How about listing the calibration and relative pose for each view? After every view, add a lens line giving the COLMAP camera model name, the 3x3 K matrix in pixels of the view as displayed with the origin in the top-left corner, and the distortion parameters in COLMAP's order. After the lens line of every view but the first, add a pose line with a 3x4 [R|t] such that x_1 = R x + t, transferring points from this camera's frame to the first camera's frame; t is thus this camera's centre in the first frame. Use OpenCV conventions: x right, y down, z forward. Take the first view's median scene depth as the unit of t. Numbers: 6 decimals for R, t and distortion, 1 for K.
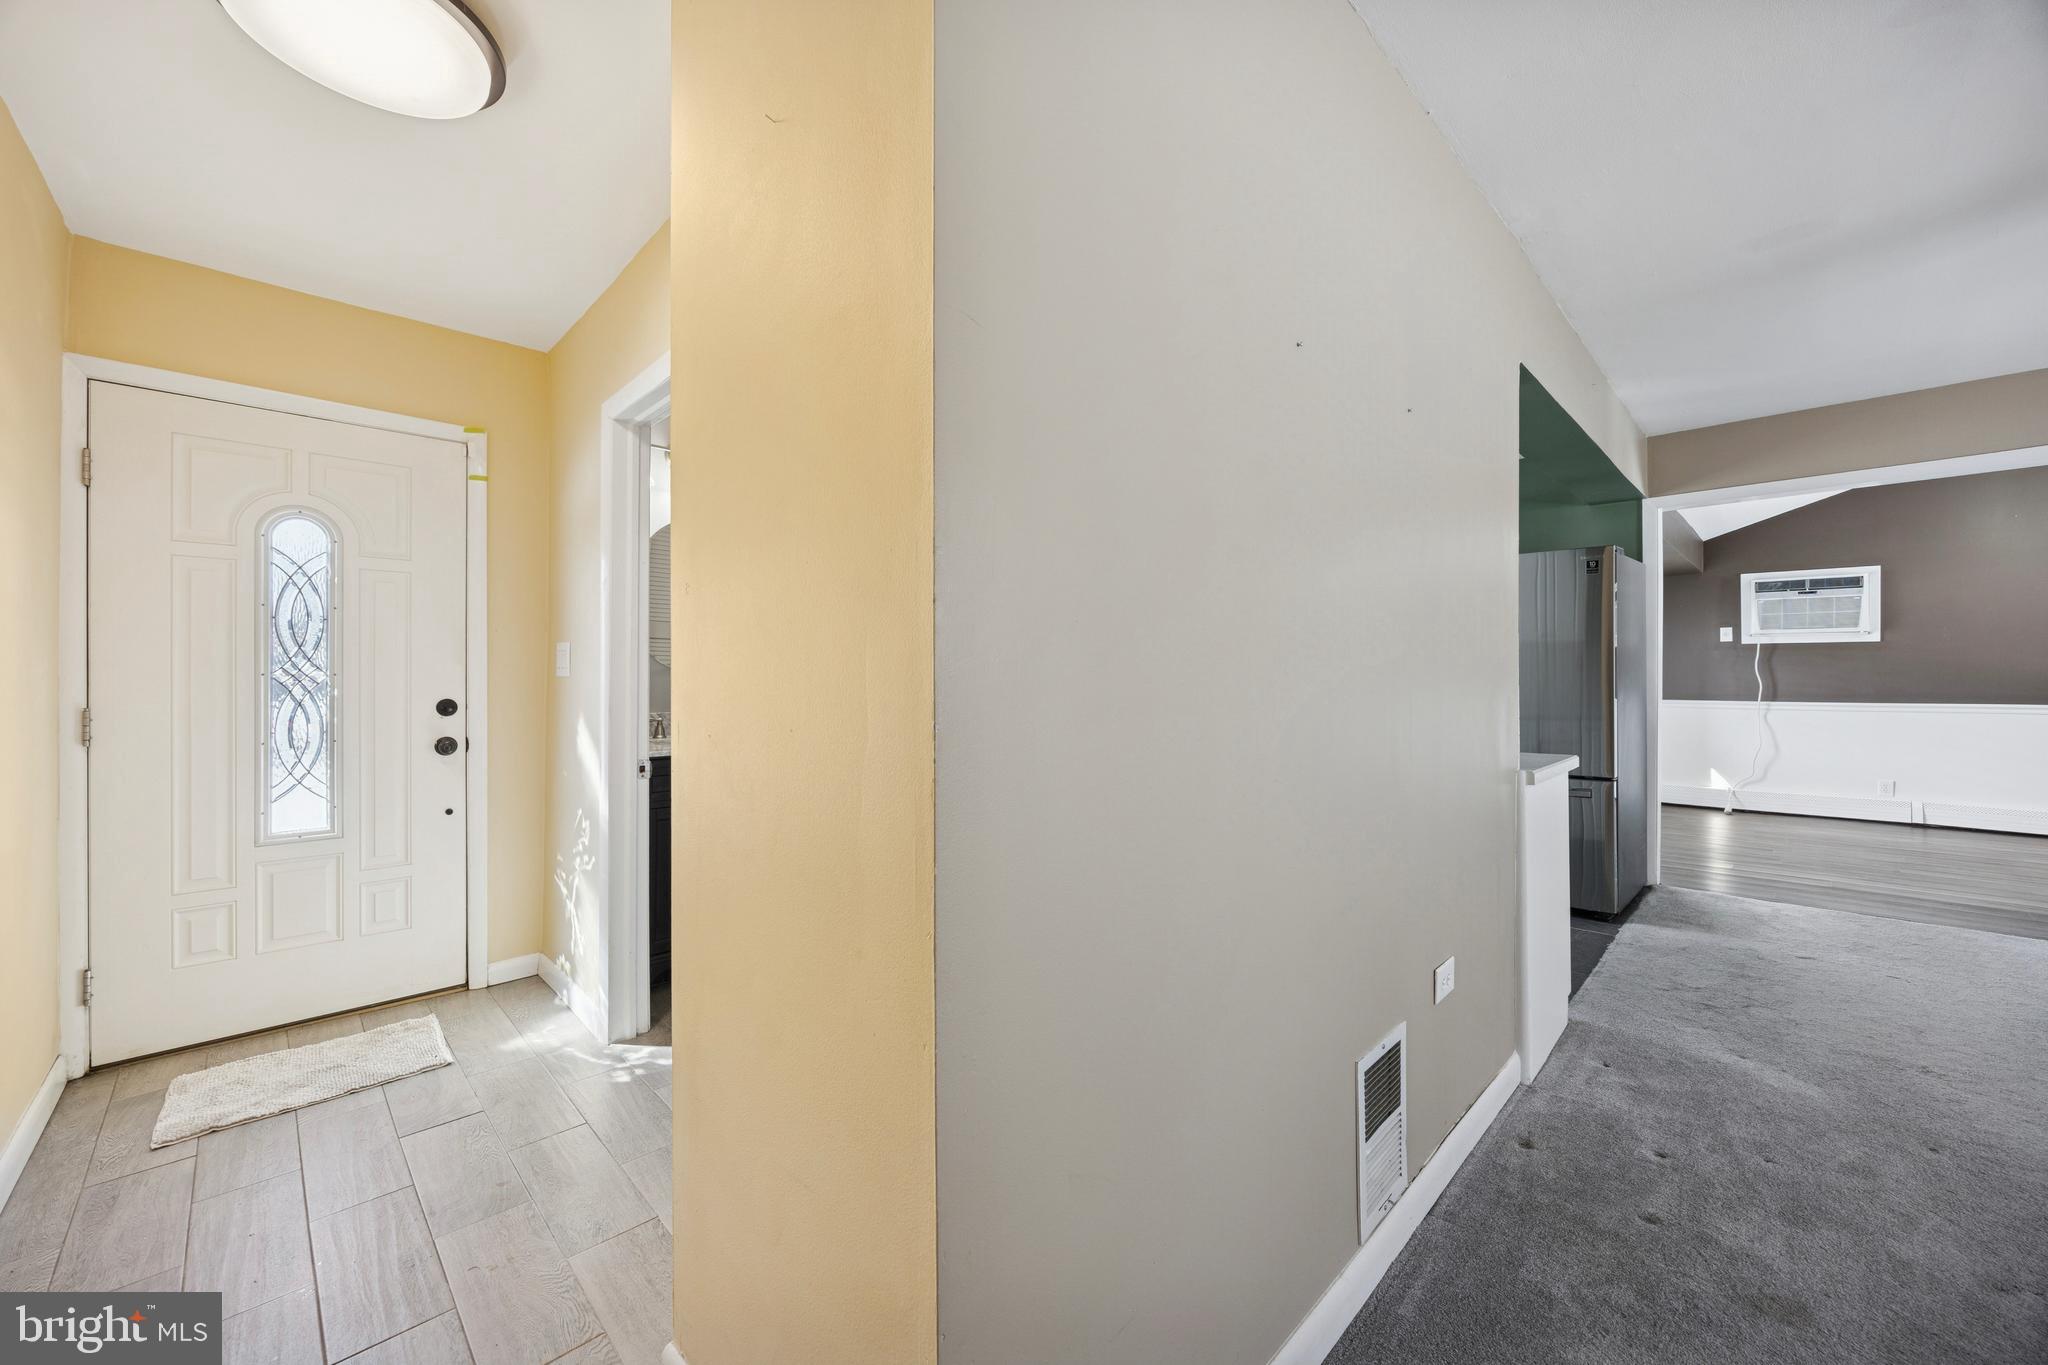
lens RADIAL K [[781.9, 0, 1024.0], [0, 781.9, 682.5], [0, 0, 1]] dist [-0.000950, -0.000119]
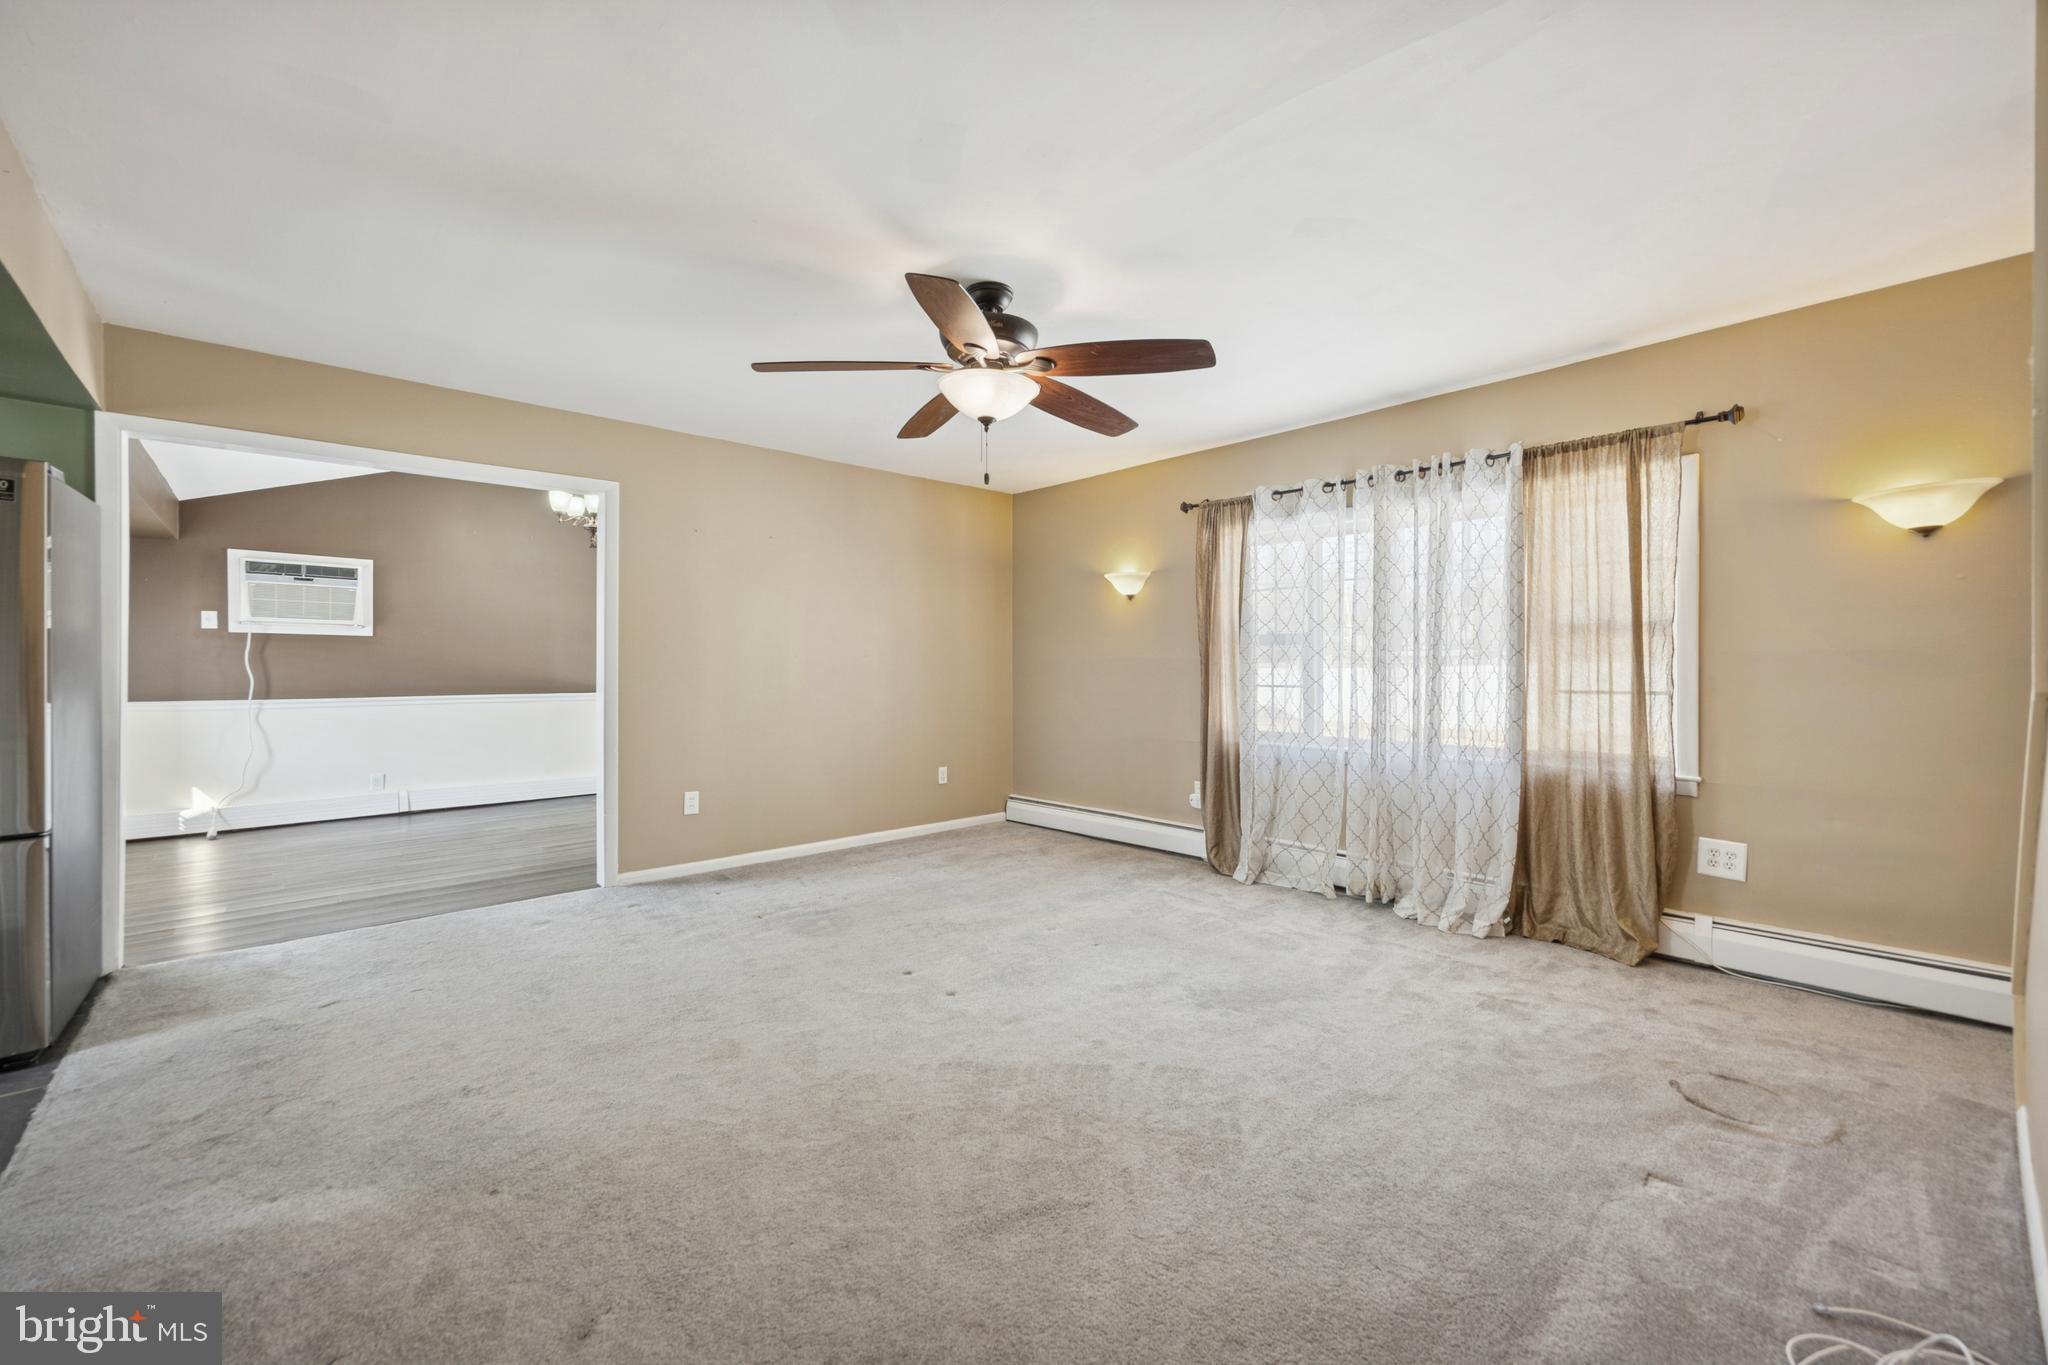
lens RADIAL K [[827.8, 0, 1061.6], [0, 827.8, 664.7], [0, 0, 1]] dist [-0.004796, -0.000671]
pose [[0.026640, 0.009755, 0.999598, 0.093865], [0.007049, 0.999926, -0.009946, 0.001501], [-0.999620, 0.007311, 0.026569, 0.131005]]
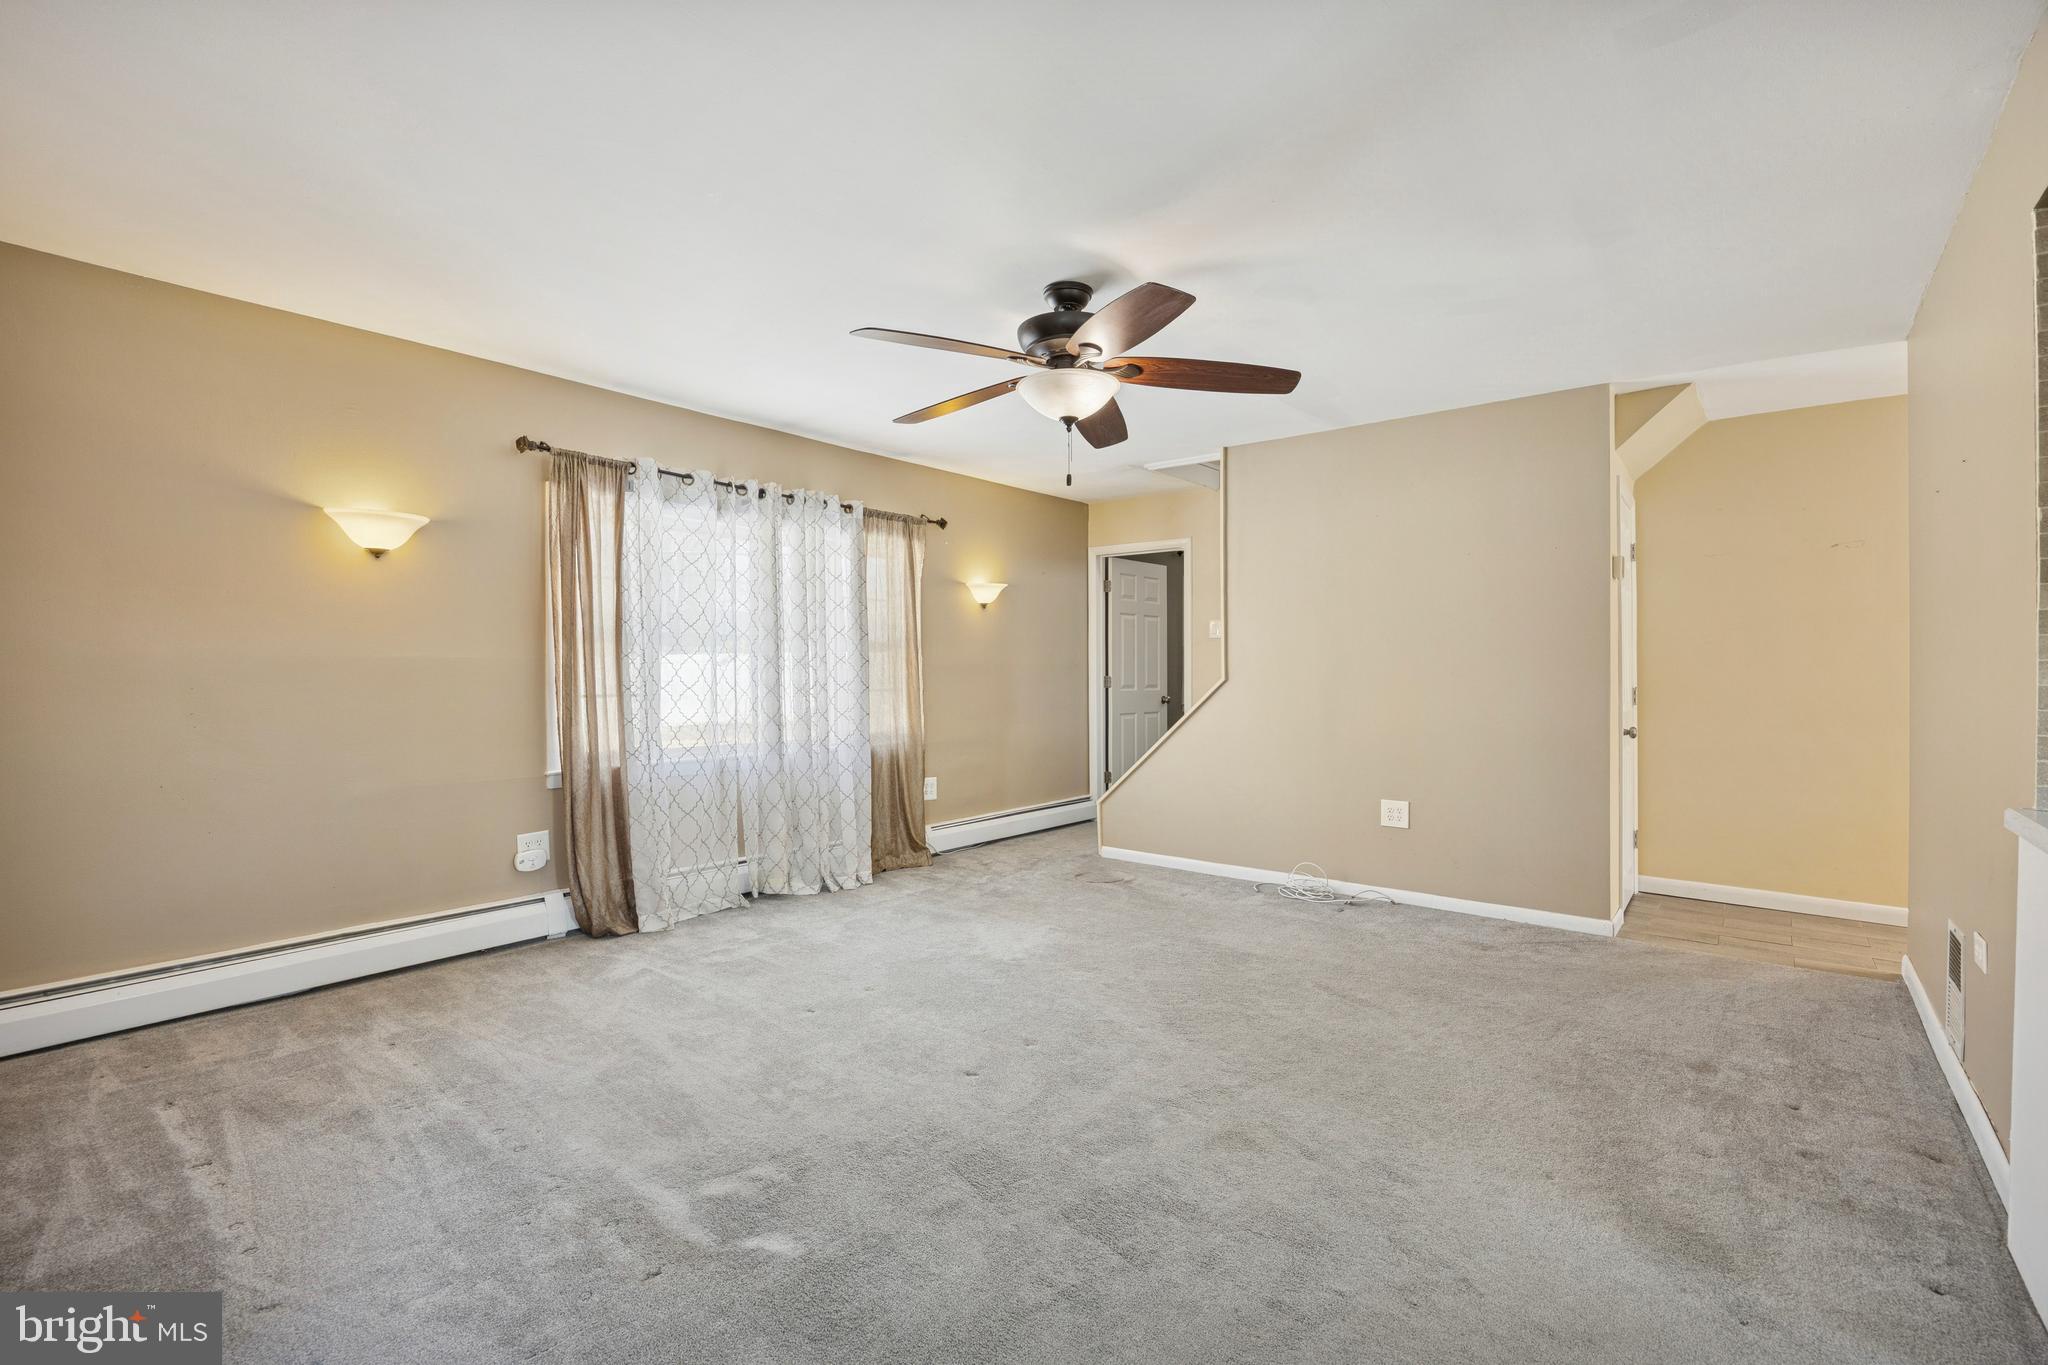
lens RADIAL K [[882.4, 0, 1023.1], [0, 882.4, 677.3], [0, 0, 1]] dist [-0.020389, 0.000104]
pose [[-0.995468, 0.005207, -0.094953, 1.451706], [0.003826, 0.999884, 0.014728, -0.022657], [0.095018, 0.014298, -0.995373, 1.485276]]
